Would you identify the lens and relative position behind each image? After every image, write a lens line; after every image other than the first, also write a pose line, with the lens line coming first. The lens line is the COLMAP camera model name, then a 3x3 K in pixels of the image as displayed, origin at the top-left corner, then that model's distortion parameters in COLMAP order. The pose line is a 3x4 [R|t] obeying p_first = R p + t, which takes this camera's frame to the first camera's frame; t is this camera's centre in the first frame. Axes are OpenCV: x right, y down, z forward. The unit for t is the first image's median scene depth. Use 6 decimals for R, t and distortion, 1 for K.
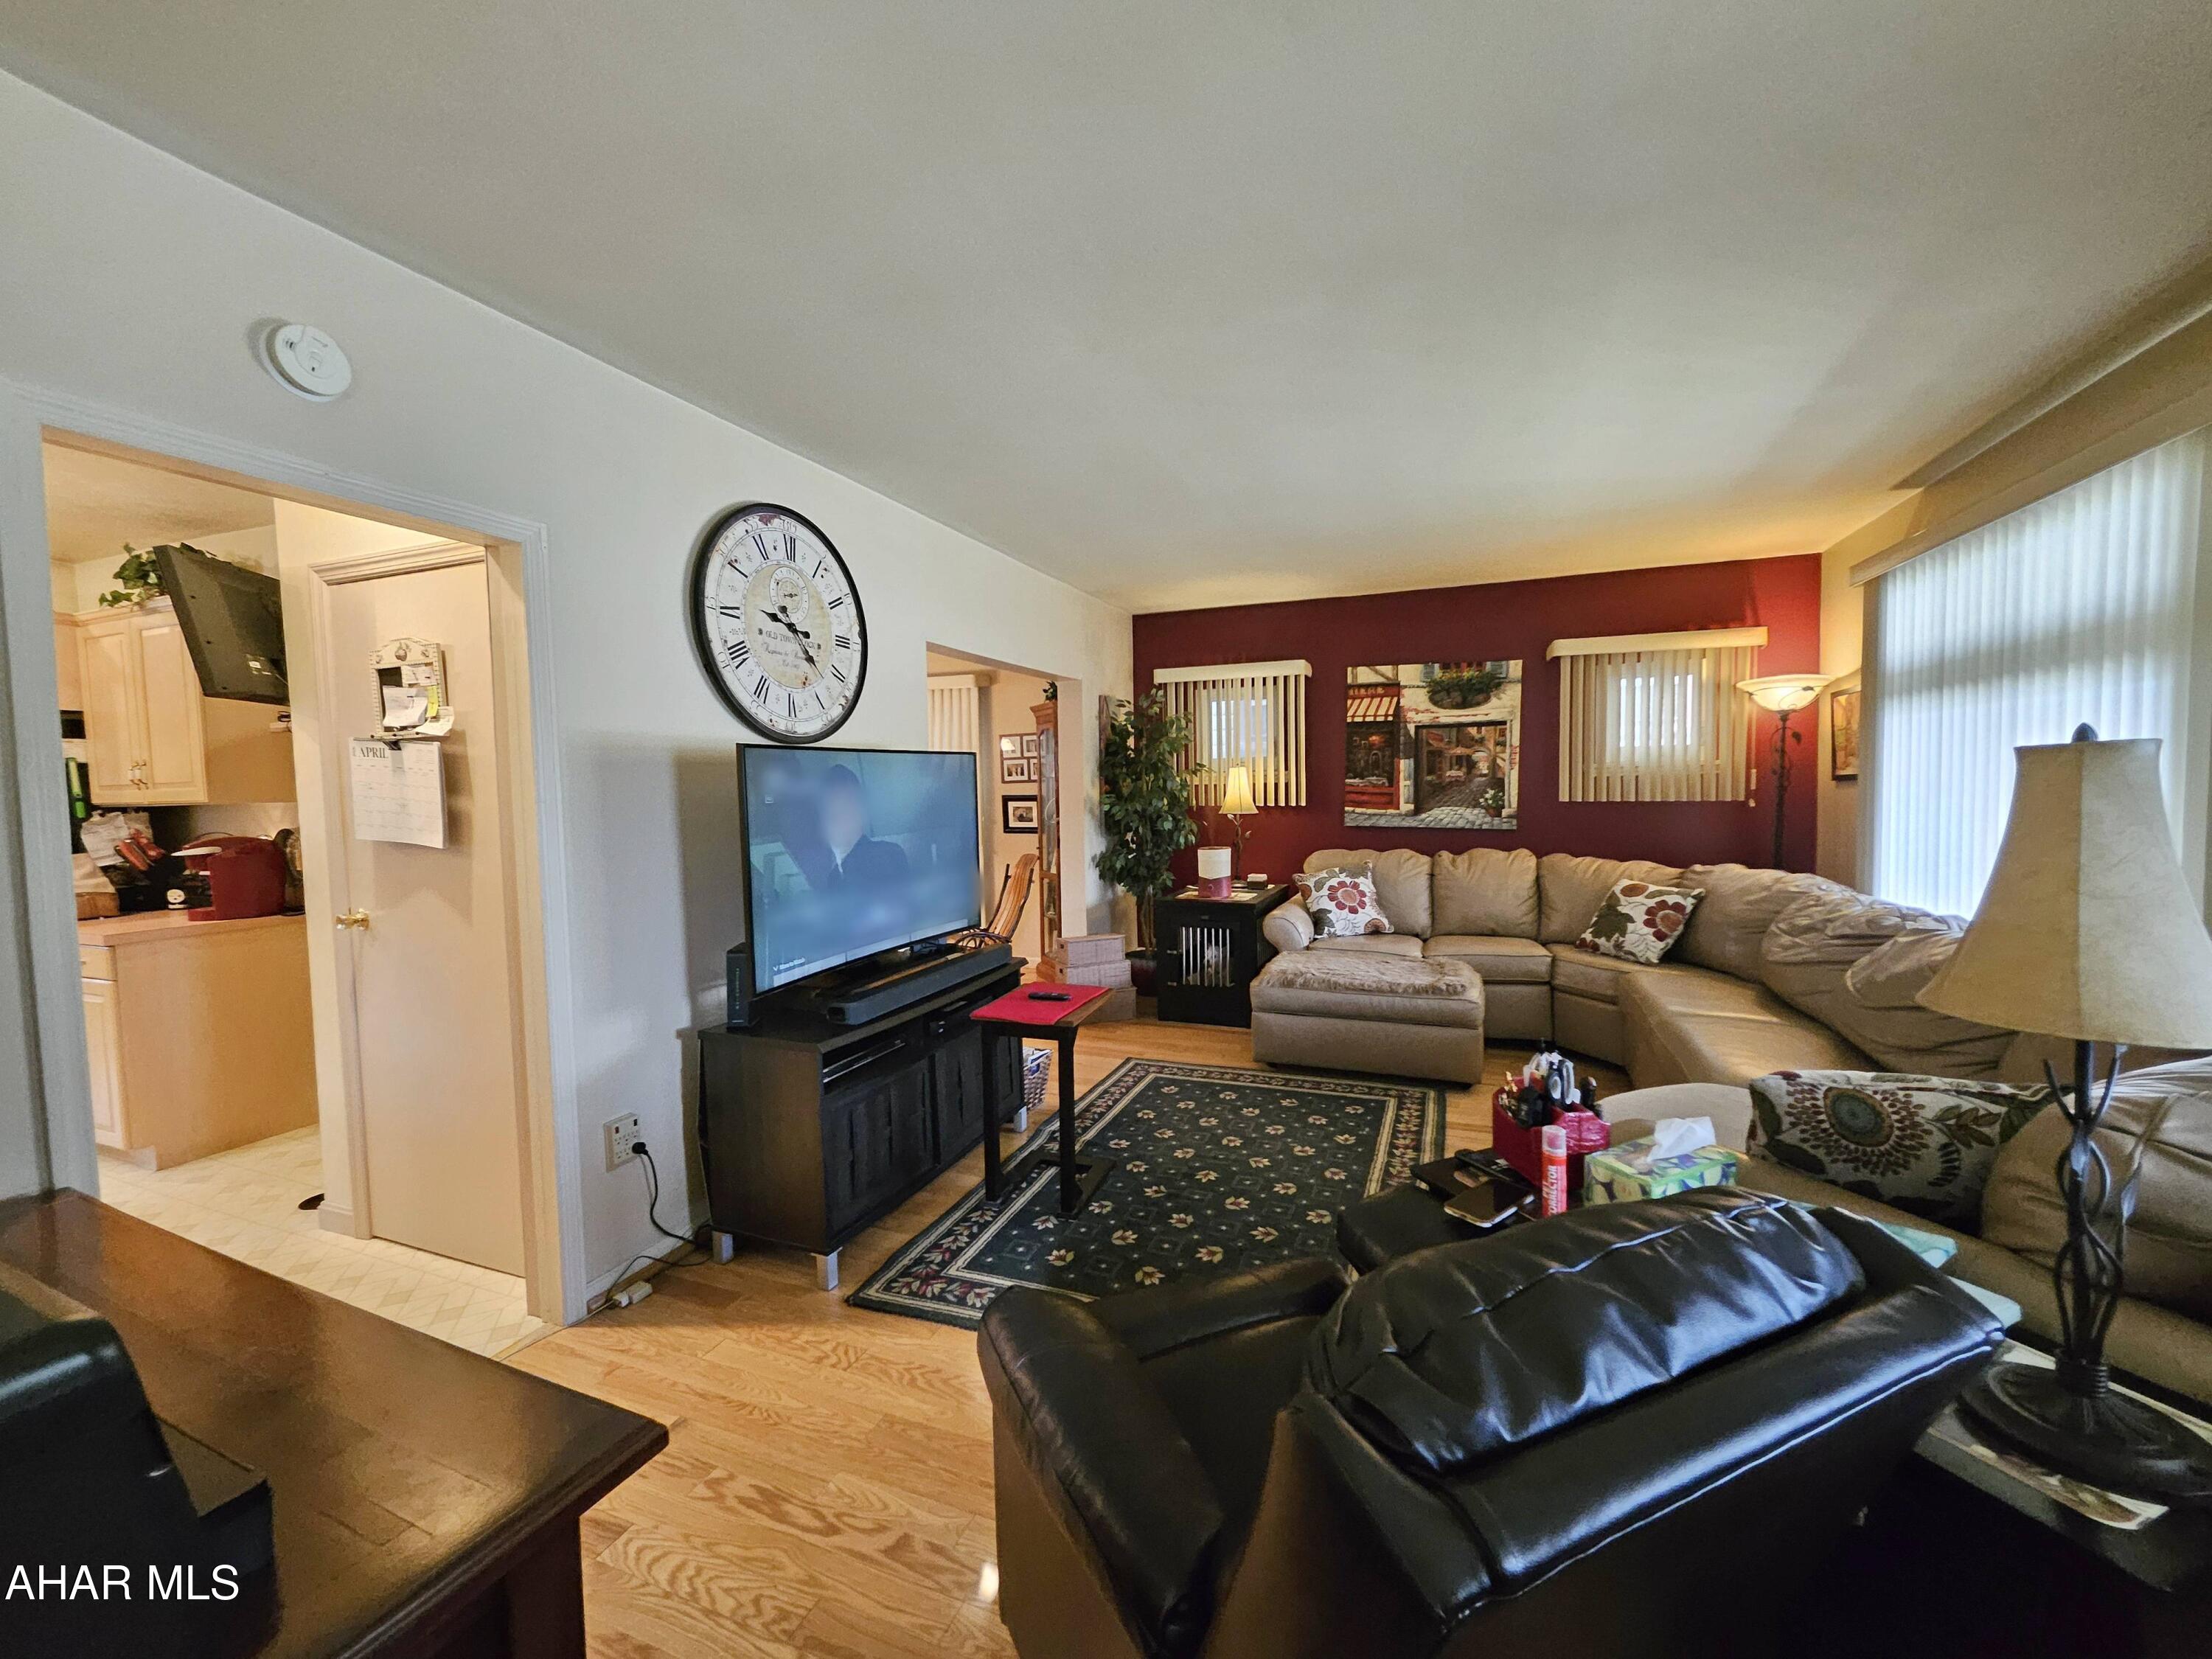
lens RADIAL K [[883.8, 0, 1127.0], [0, 883.8, 834.4], [0, 0, 1]] dist [0.001671, 0.000123]
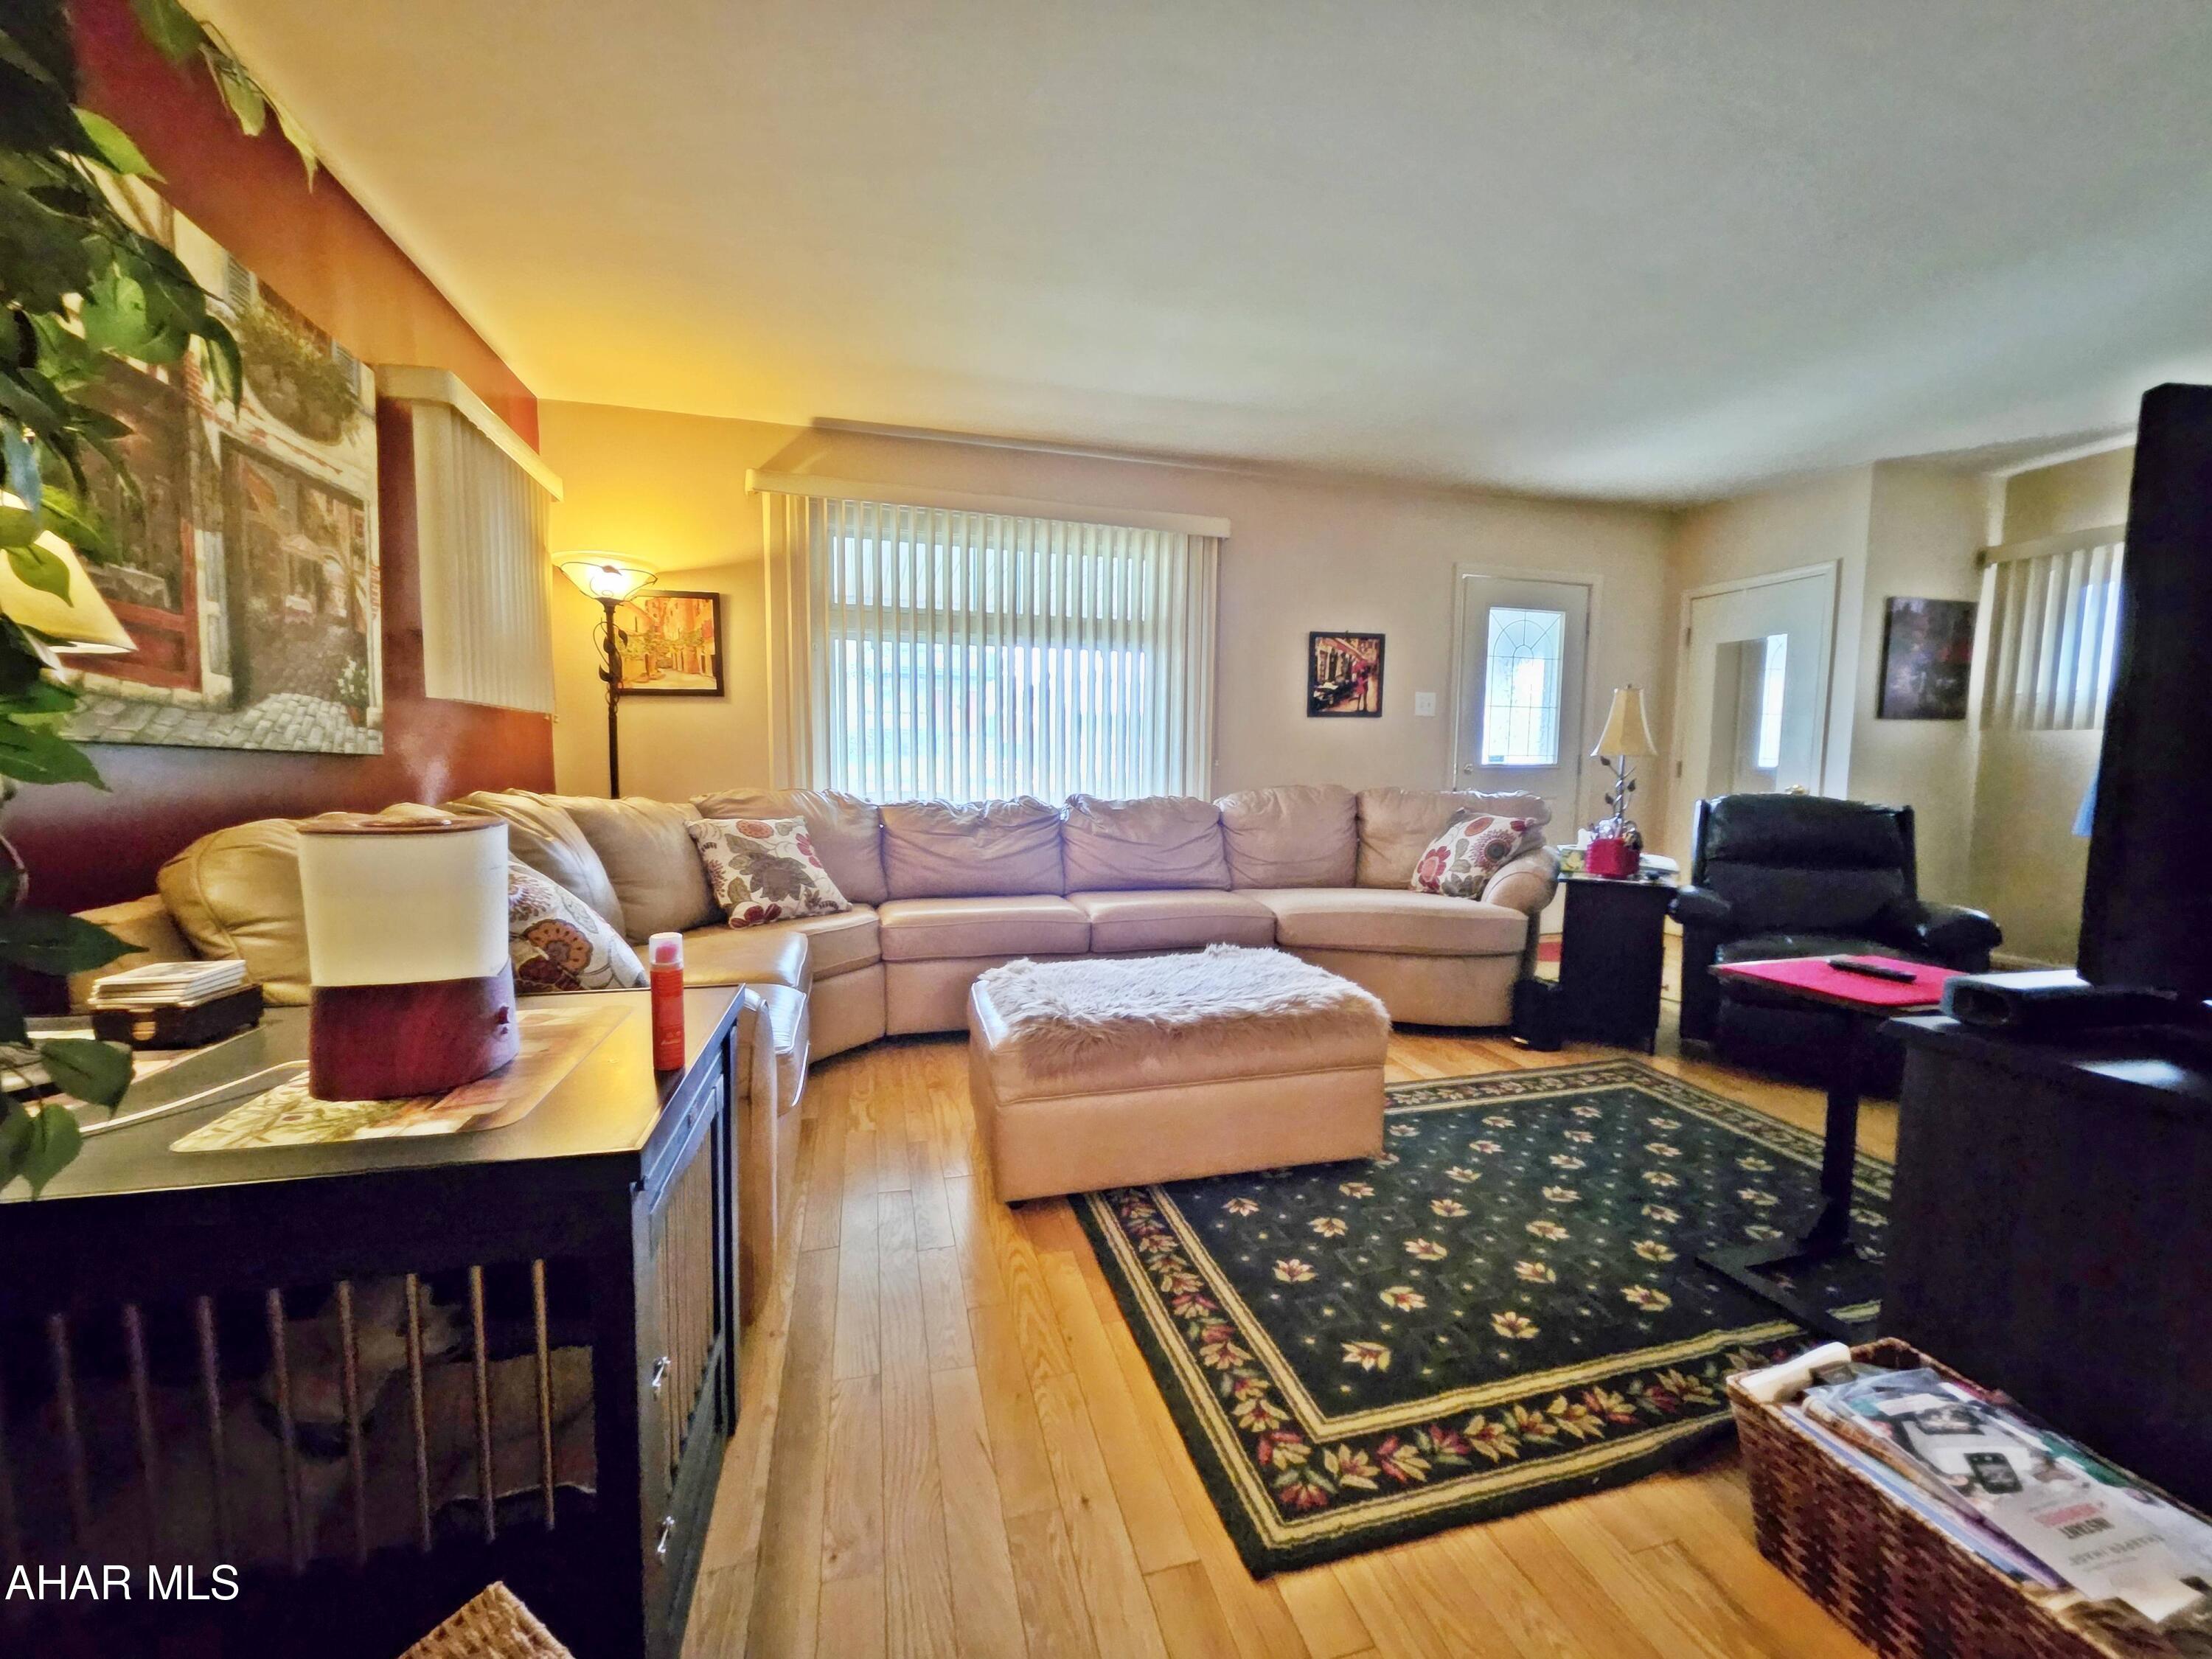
lens RADIAL K [[883.8, 0, 1105.5], [0, 883.8, 834.4], [0, 0, 1]] dist [0.001671, 0.000123]
pose [[-0.597888, -0.055046, 0.799687, -0.184235], [0.050354, 0.993090, 0.106007, 0.007054], [-0.799996, 0.103648, -0.590985, 1.286469]]
